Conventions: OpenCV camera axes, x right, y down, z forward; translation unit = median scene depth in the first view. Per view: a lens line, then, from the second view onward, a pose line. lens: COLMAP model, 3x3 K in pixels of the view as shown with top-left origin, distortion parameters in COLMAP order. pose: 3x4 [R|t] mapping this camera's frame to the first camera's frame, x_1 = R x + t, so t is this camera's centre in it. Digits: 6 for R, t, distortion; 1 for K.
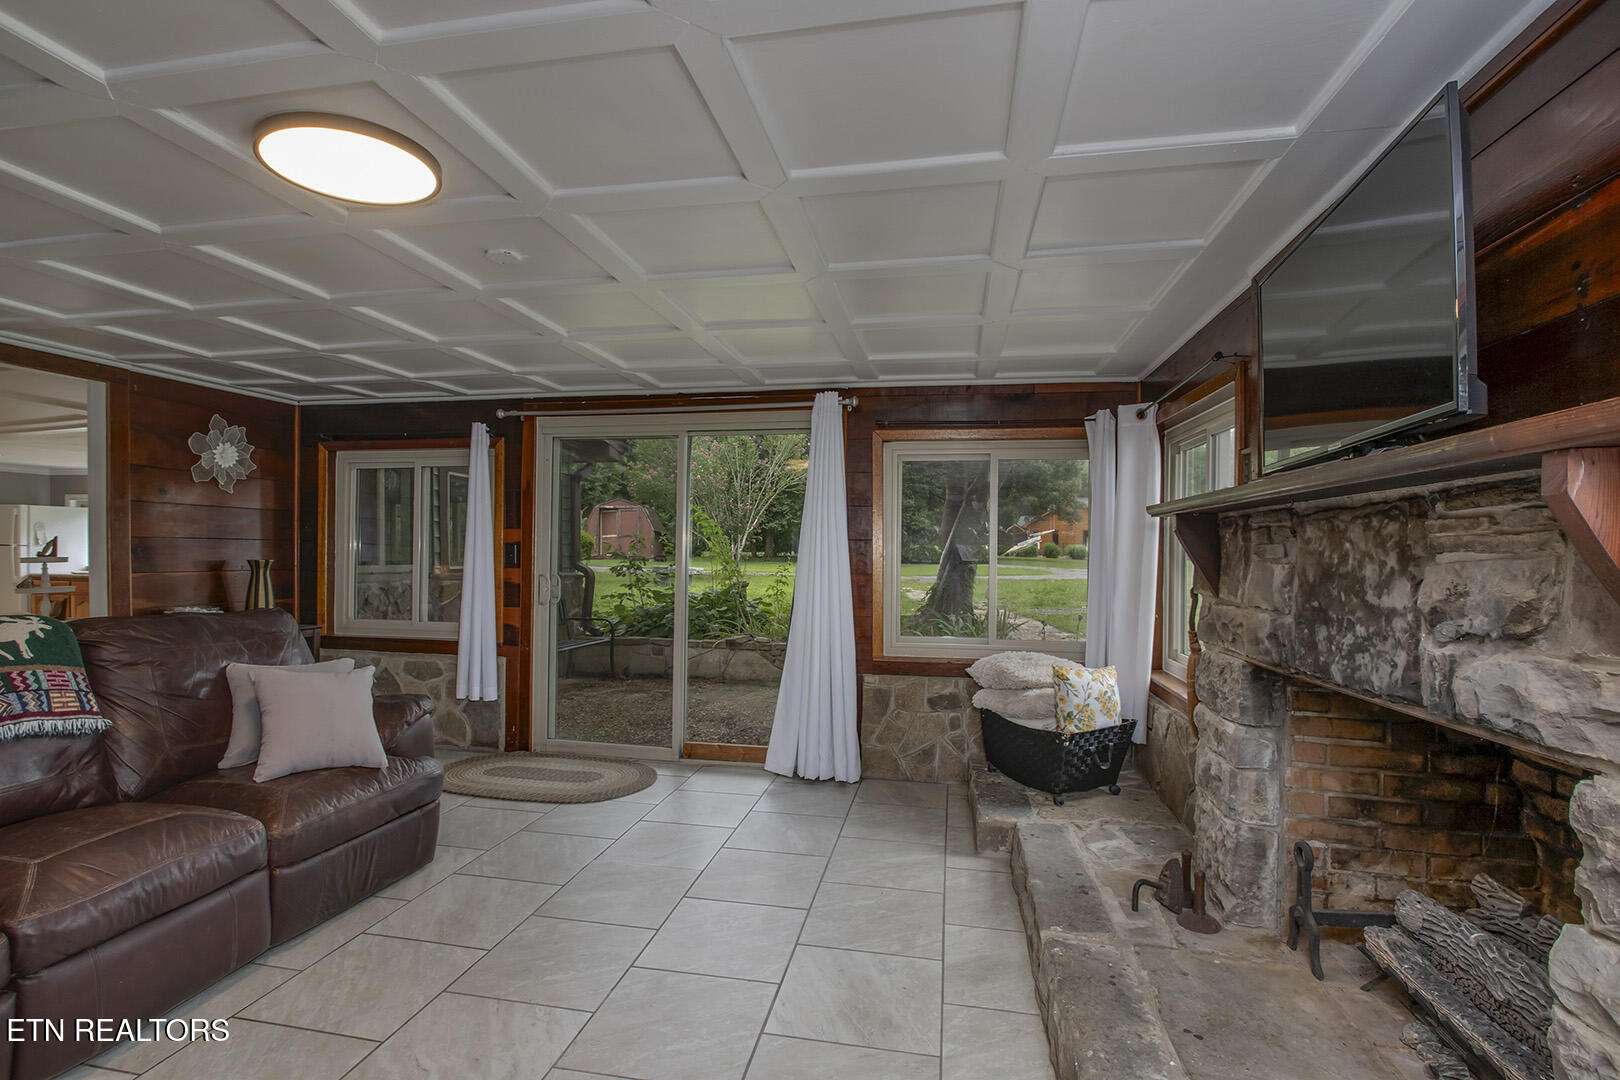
lens RADIAL K [[771.6, 0, 806.0], [0, 771.6, 548.9], [0, 0, 1]] dist [-0.021369, 0.002108]
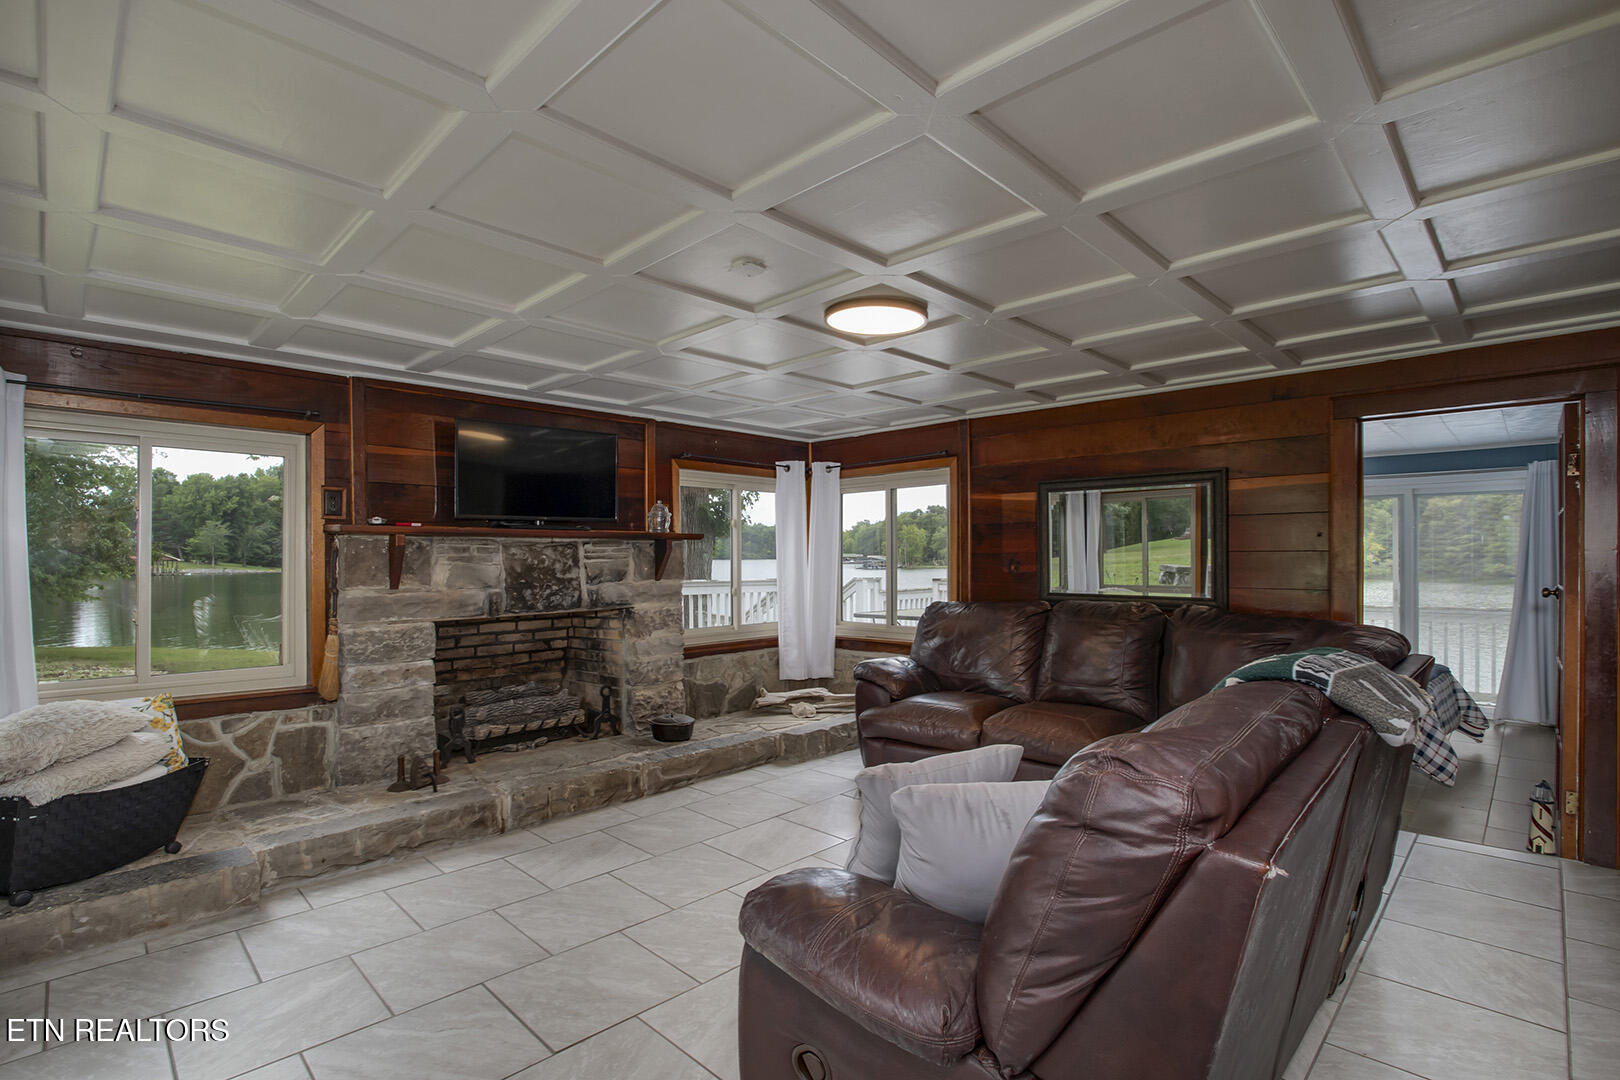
lens RADIAL K [[771.6, 0, 810.6], [0, 771.6, 550.1], [0, 0, 1]] dist [-0.021369, 0.002108]
pose [[-0.828150, 0.011224, 0.560394, -1.461568], [0.006363, 0.999923, -0.010624, 0.005878], [-0.560471, -0.005233, -0.828158, 2.539374]]
